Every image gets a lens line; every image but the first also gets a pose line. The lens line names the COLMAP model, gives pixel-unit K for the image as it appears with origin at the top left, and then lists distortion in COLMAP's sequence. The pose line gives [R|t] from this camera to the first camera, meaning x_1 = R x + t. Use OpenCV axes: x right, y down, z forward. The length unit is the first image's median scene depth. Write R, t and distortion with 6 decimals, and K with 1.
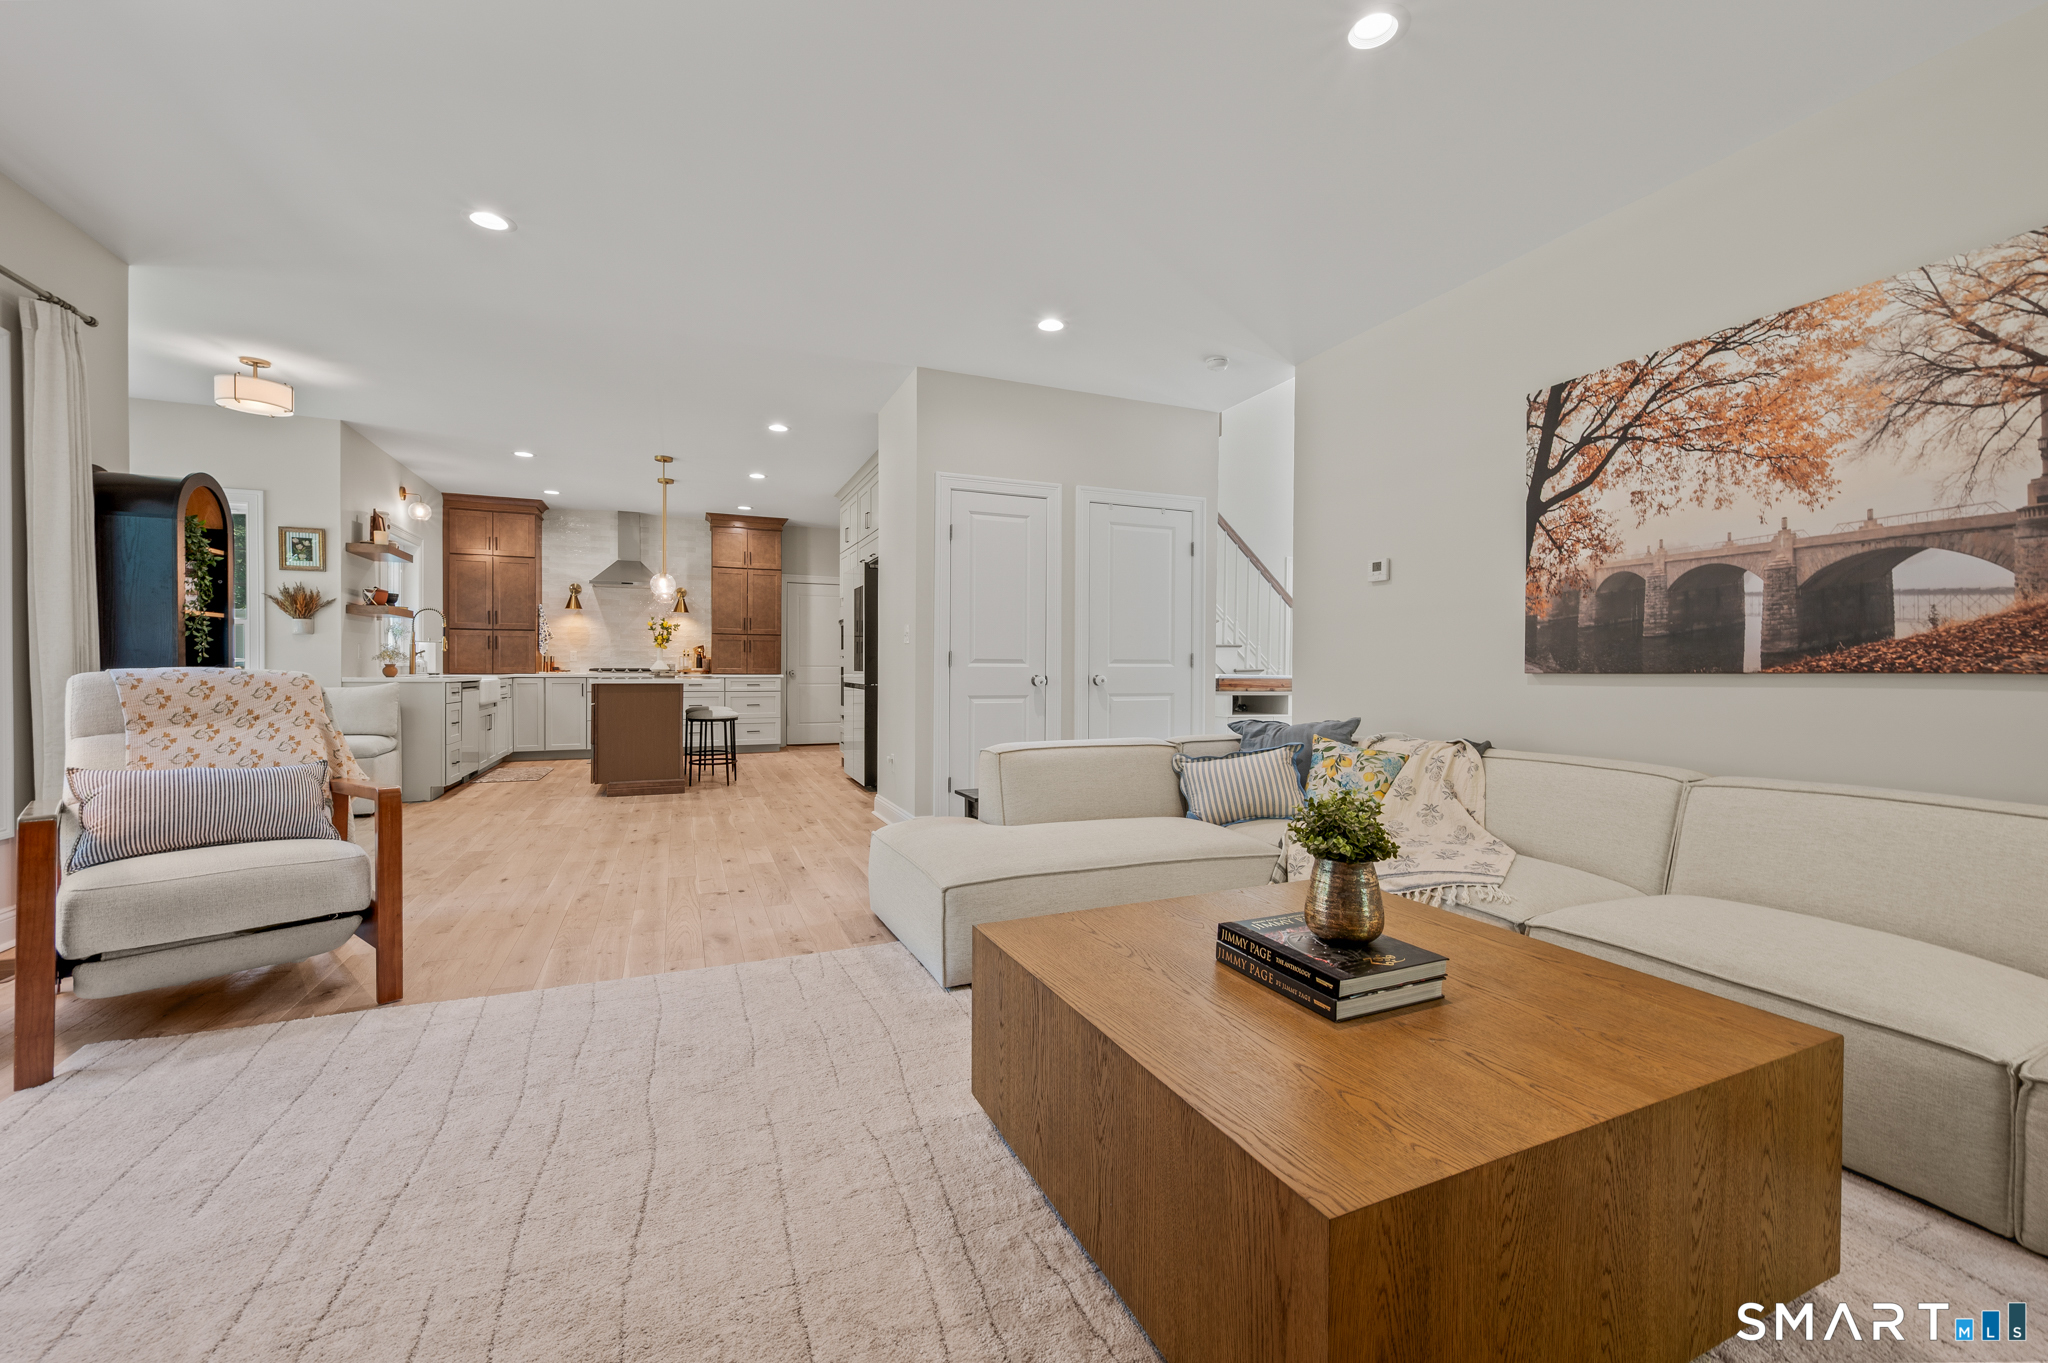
lens RADIAL K [[808.2, 0, 1026.1], [0, 808.2, 674.2], [0, 0, 1]] dist [-0.000203, -0.000357]
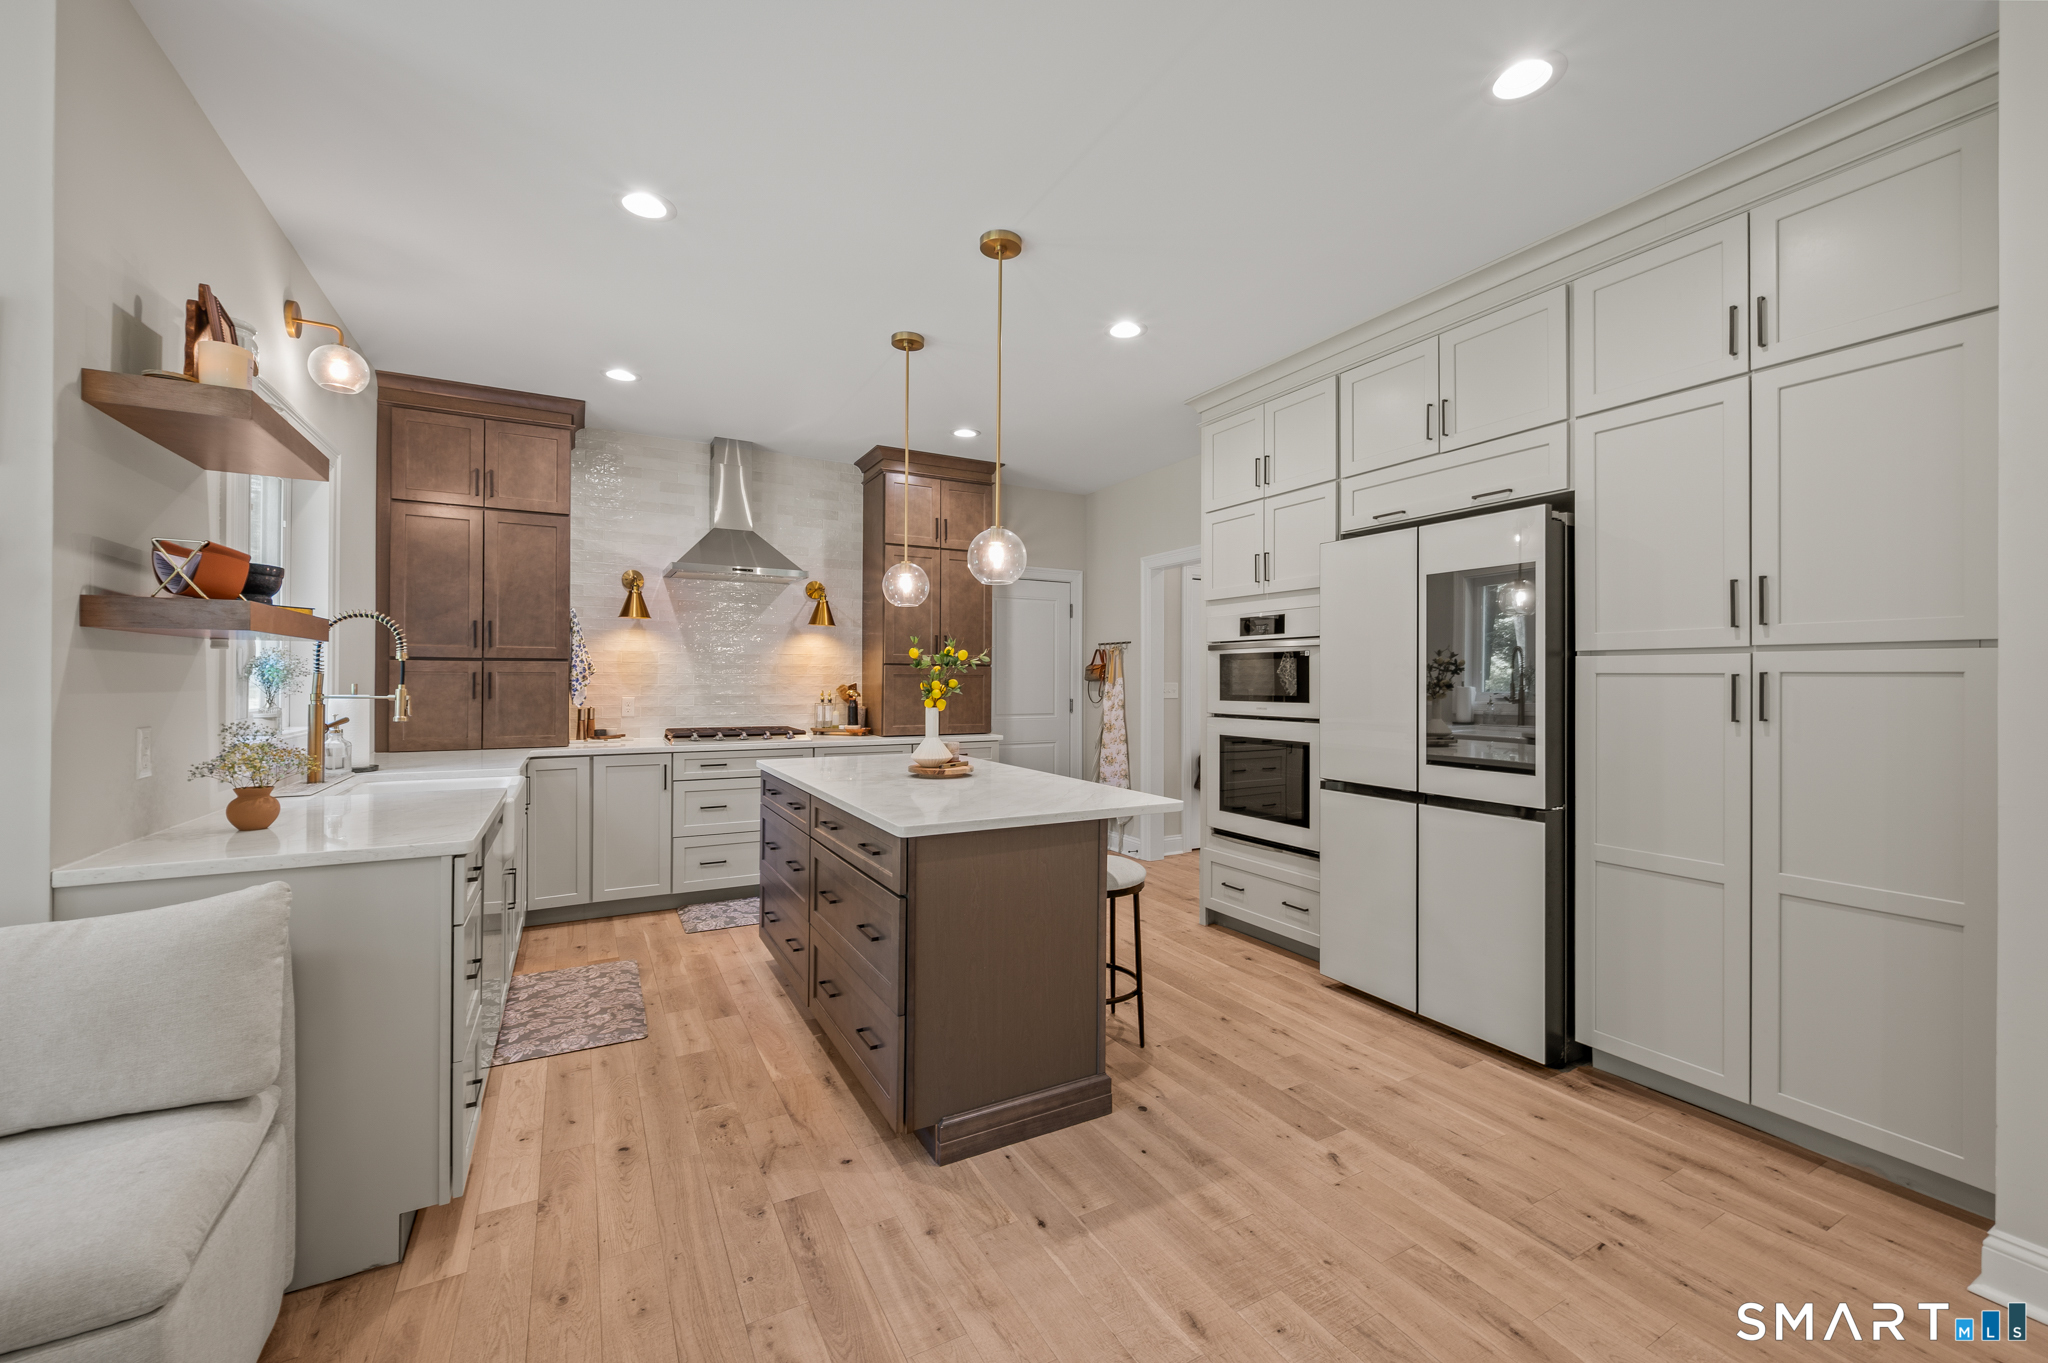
lens RADIAL K [[806.9, 0, 1029.9], [0, 806.9, 677.6], [0, 0, 1]] dist [0.000410, -0.000055]
pose [[0.994839, -0.001280, 0.101459, -0.963923], [0.002495, 0.999927, -0.011848, -0.094702], [-0.101436, 0.012040, 0.994769, 1.220096]]
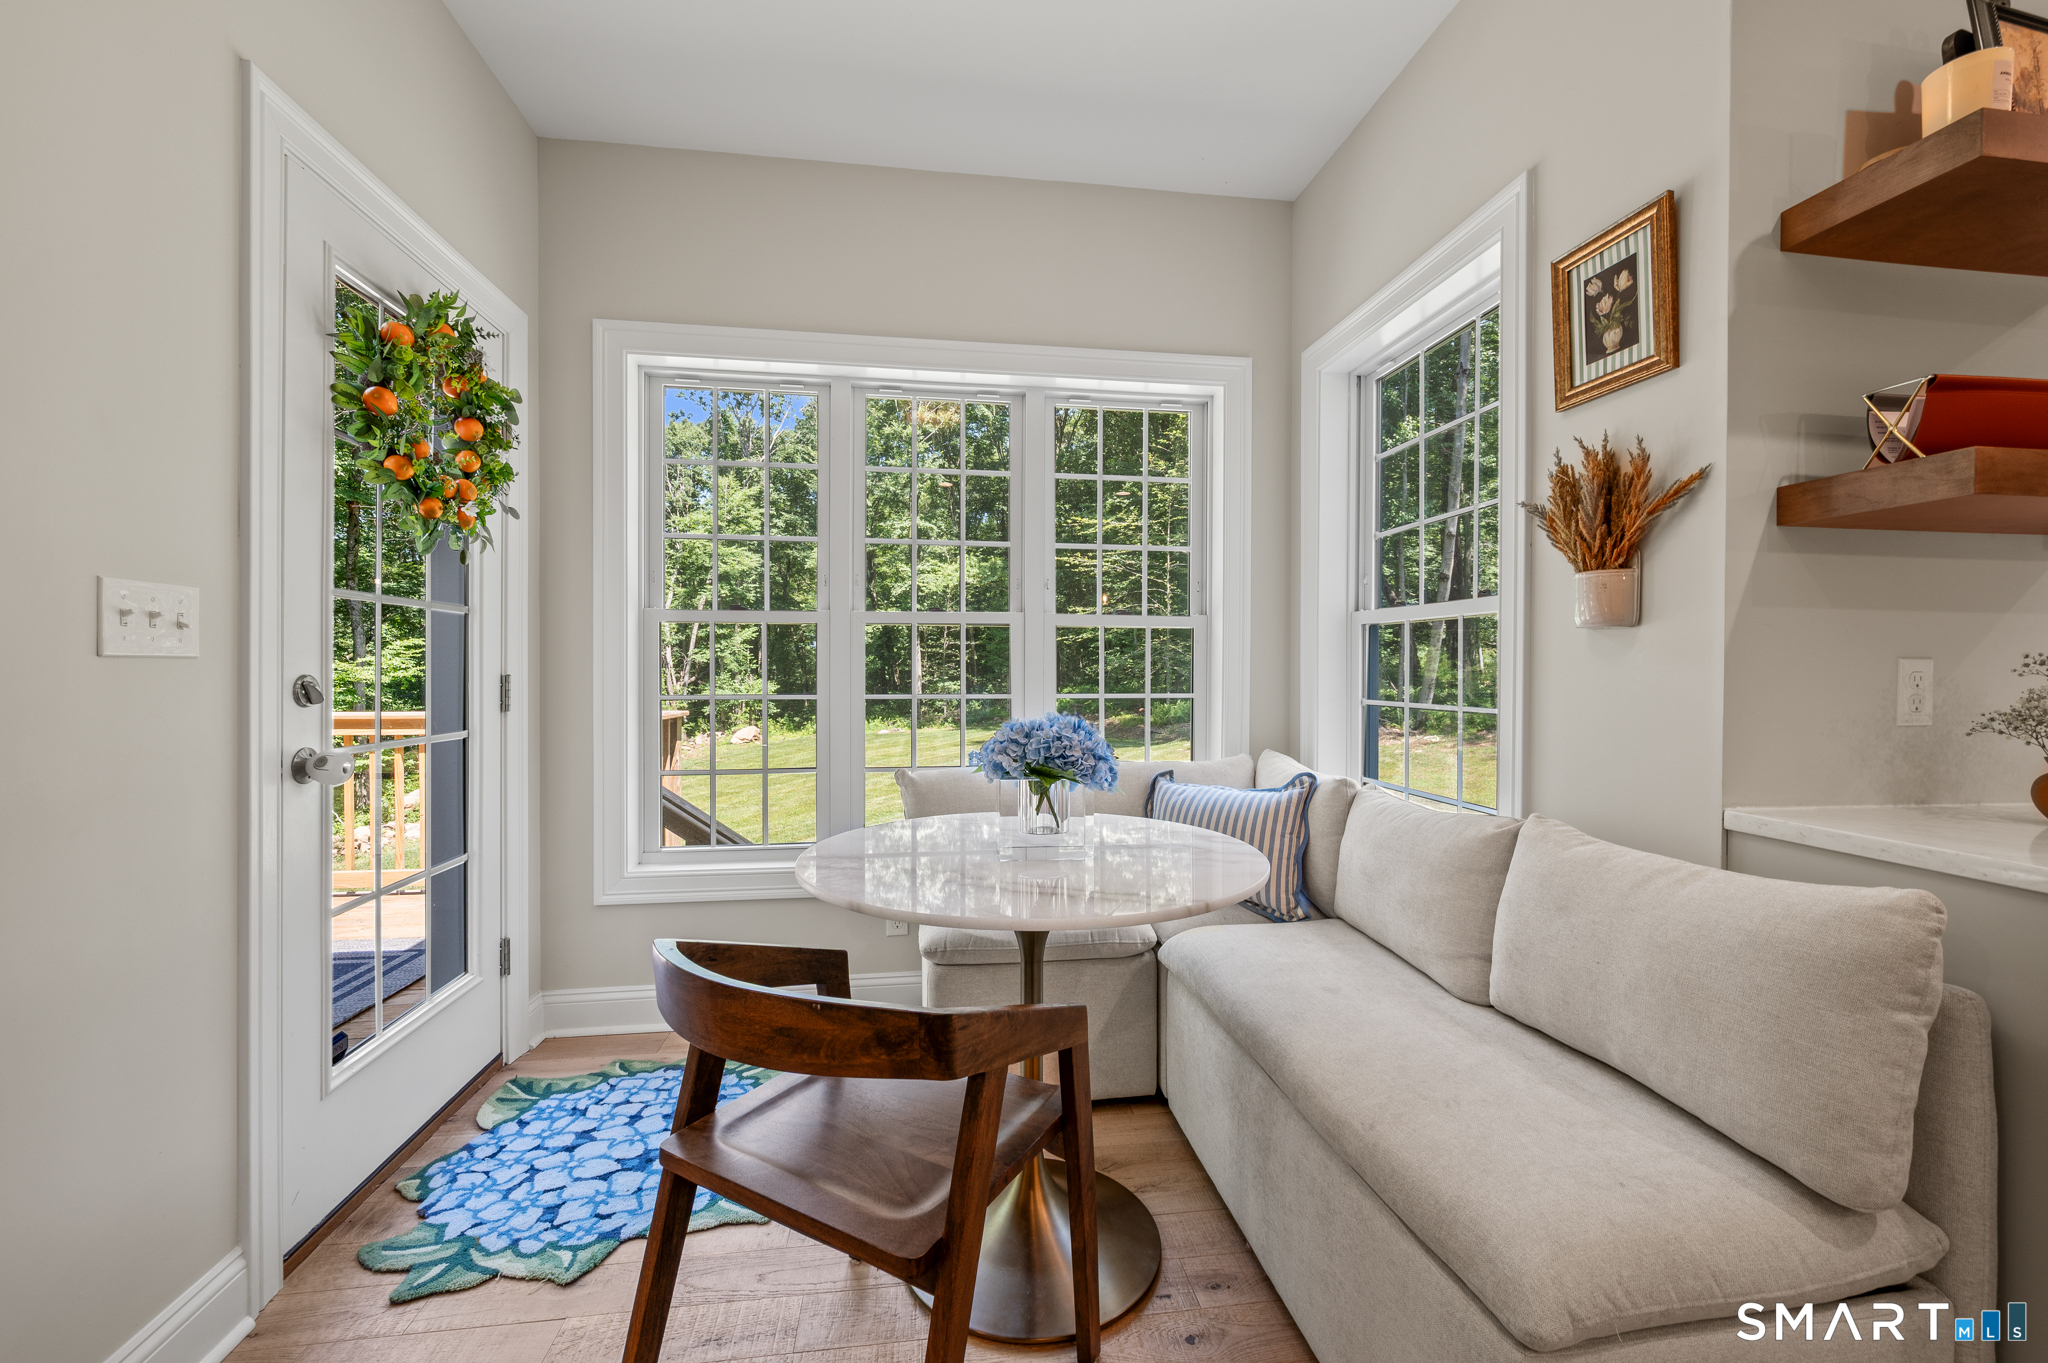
lens RADIAL K [[808.2, 0, 1026.1], [0, 808.2, 674.2], [0, 0, 1]] dist [-0.000203, -0.000357]
pose [[-0.264739, -0.000171, -0.964320, -0.994660], [-0.017821, 0.999830, 0.004715, -0.054531], [0.964156, 0.018433, -0.264697, 1.503127]]
